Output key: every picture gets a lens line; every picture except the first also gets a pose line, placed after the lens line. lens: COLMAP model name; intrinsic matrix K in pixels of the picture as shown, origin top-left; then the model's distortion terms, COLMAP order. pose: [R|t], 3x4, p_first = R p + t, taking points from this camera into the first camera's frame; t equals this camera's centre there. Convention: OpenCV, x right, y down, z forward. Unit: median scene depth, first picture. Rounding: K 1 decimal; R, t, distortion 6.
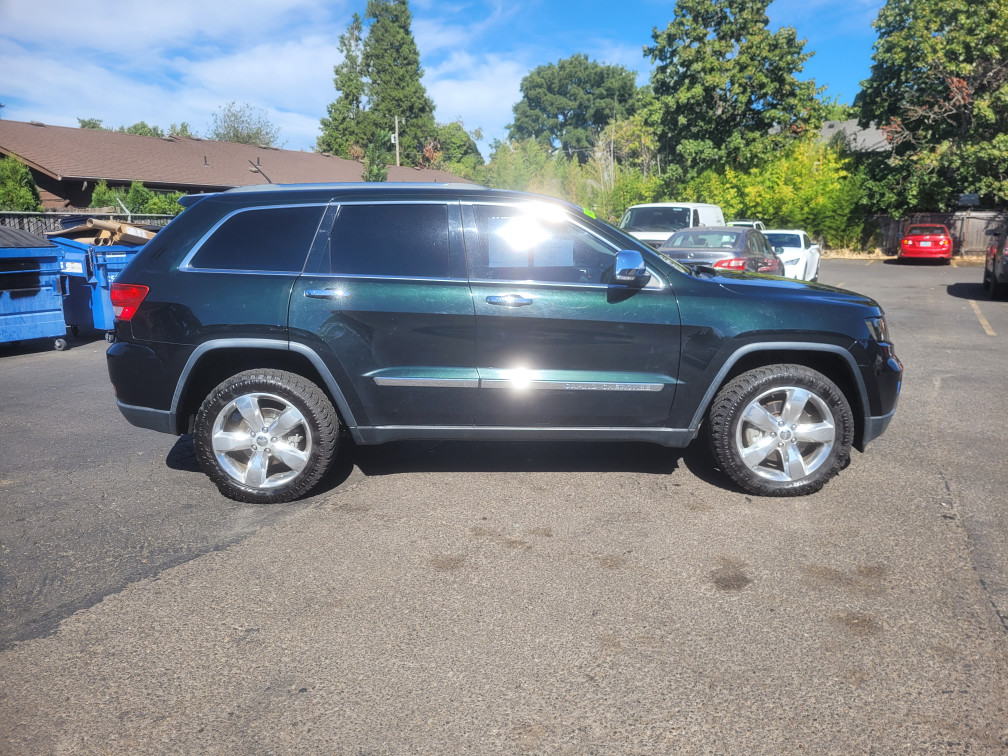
lens RADIAL K [[762.9, 0, 516.6], [0, 762.9, 389.3], [0, 0, 1]] dist [0.032472, -0.031330]
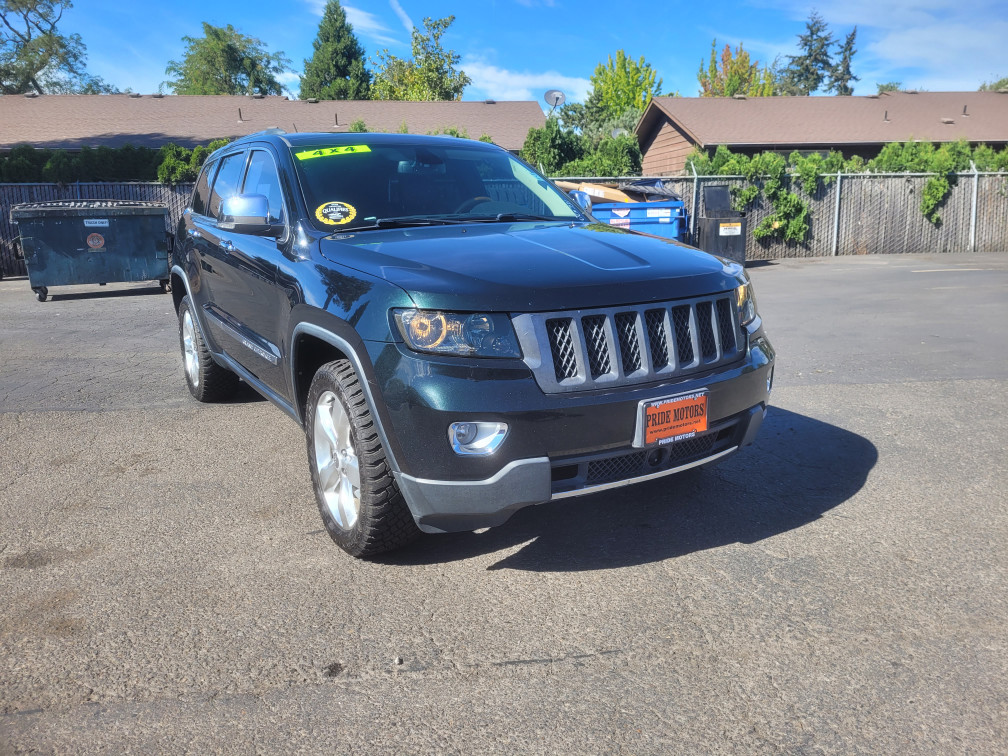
lens RADIAL K [[758.2, 0, 504.0], [0, 758.2, 378.0], [0, 0, 1]] dist [0.029061, -0.033118]
pose [[0.522732, 0.188034, -0.831501, 0.122263], [-0.162715, 0.979447, 0.119197, -0.014750], [0.836824, 0.072989, 0.542584, 0.091920]]
